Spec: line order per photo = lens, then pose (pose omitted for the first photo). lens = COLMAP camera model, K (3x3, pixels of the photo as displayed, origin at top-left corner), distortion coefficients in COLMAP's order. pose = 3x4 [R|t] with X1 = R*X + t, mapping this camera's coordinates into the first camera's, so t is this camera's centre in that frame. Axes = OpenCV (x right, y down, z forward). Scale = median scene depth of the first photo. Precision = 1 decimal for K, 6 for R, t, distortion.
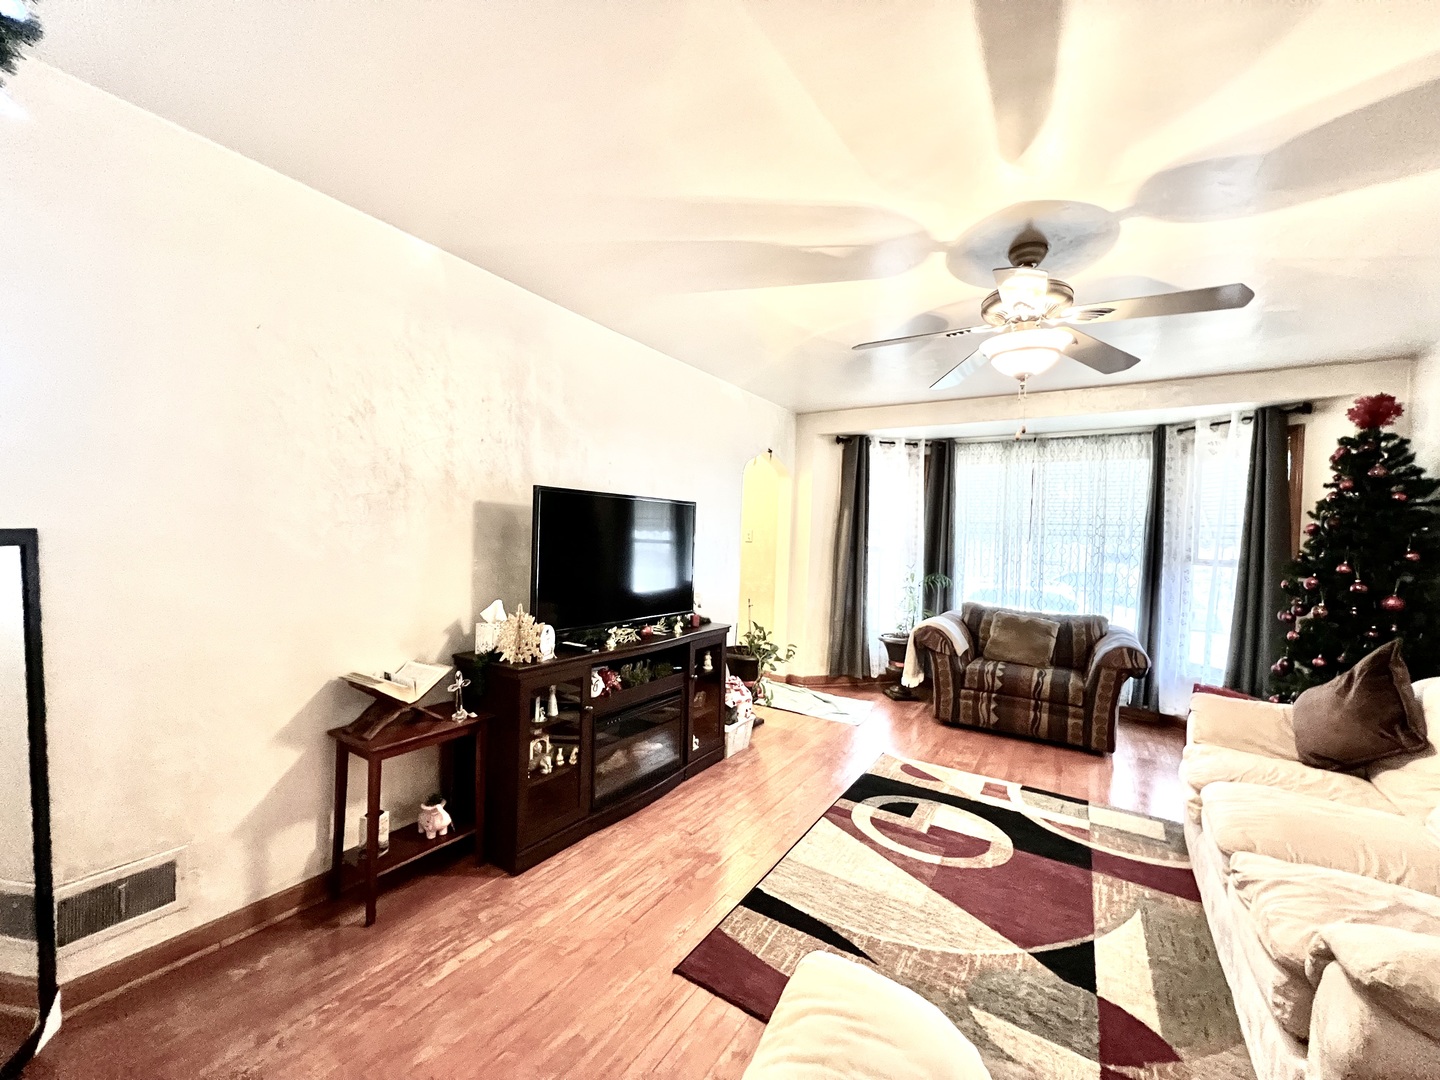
lens RADIAL K [[572.4, 0, 724.4], [0, 572.4, 542.9], [0, 0, 1]] dist [0.002546, 0.000404]
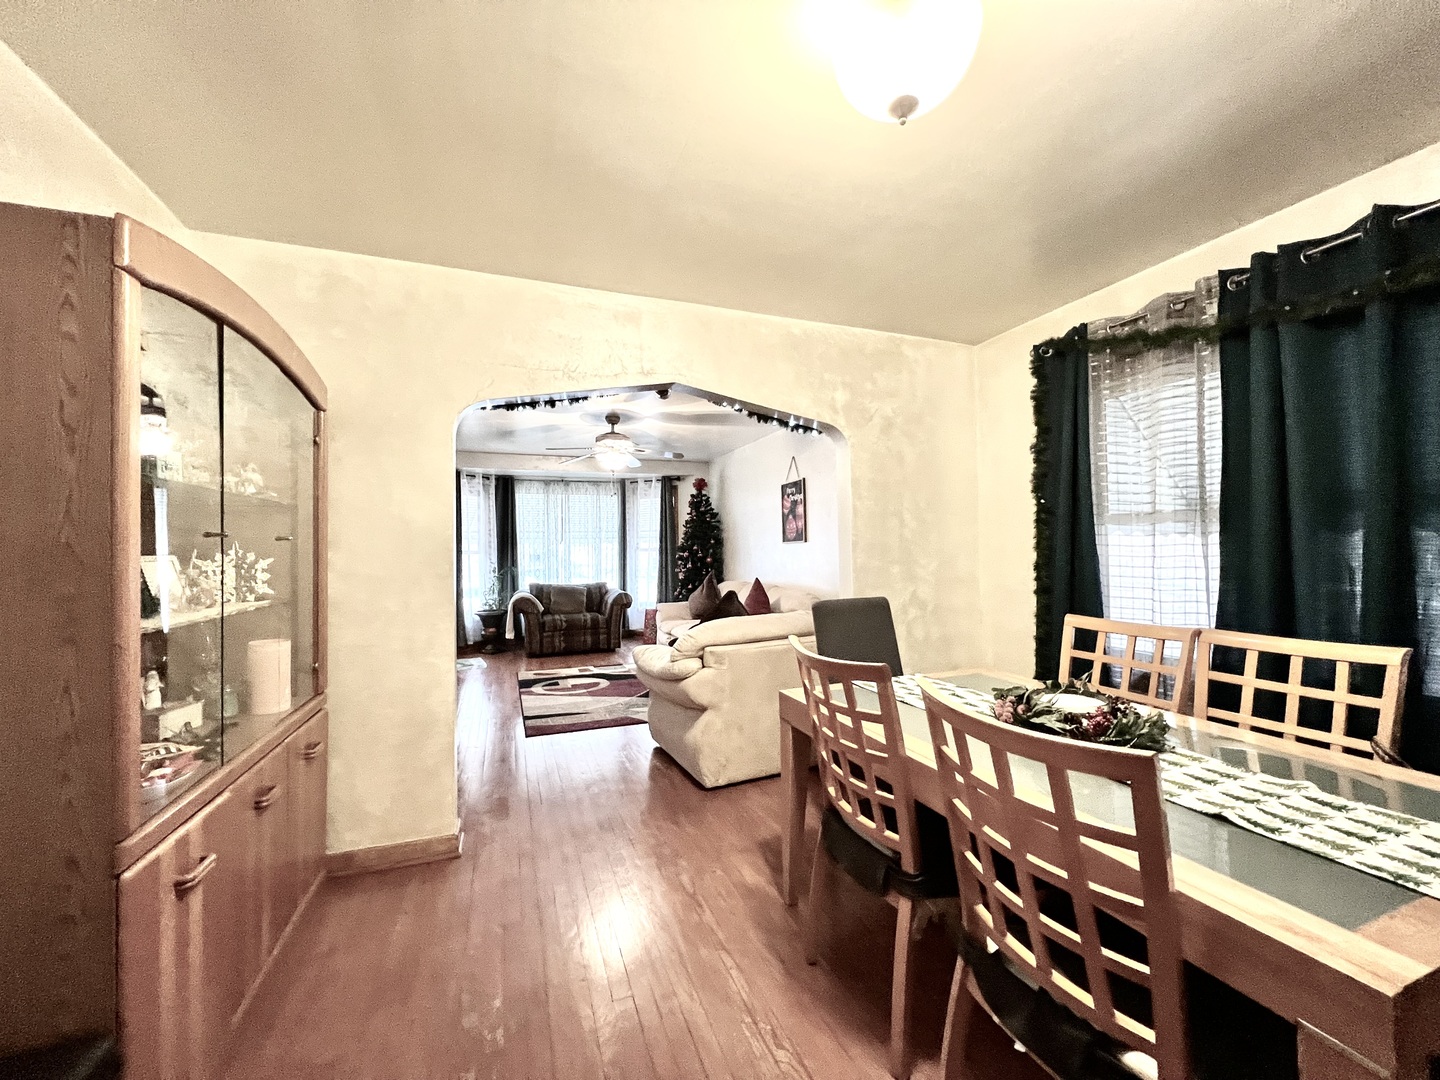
lens RADIAL K [[572.4, 0, 723.7], [0, 572.4, 544.0], [0, 0, 1]] dist [0.002546, 0.000404]
pose [[0.597269, -0.032414, 0.801386, -0.774799], [0.044585, 0.998980, 0.007177, 0.014983], [-0.800801, 0.031443, 0.598105, -0.538574]]
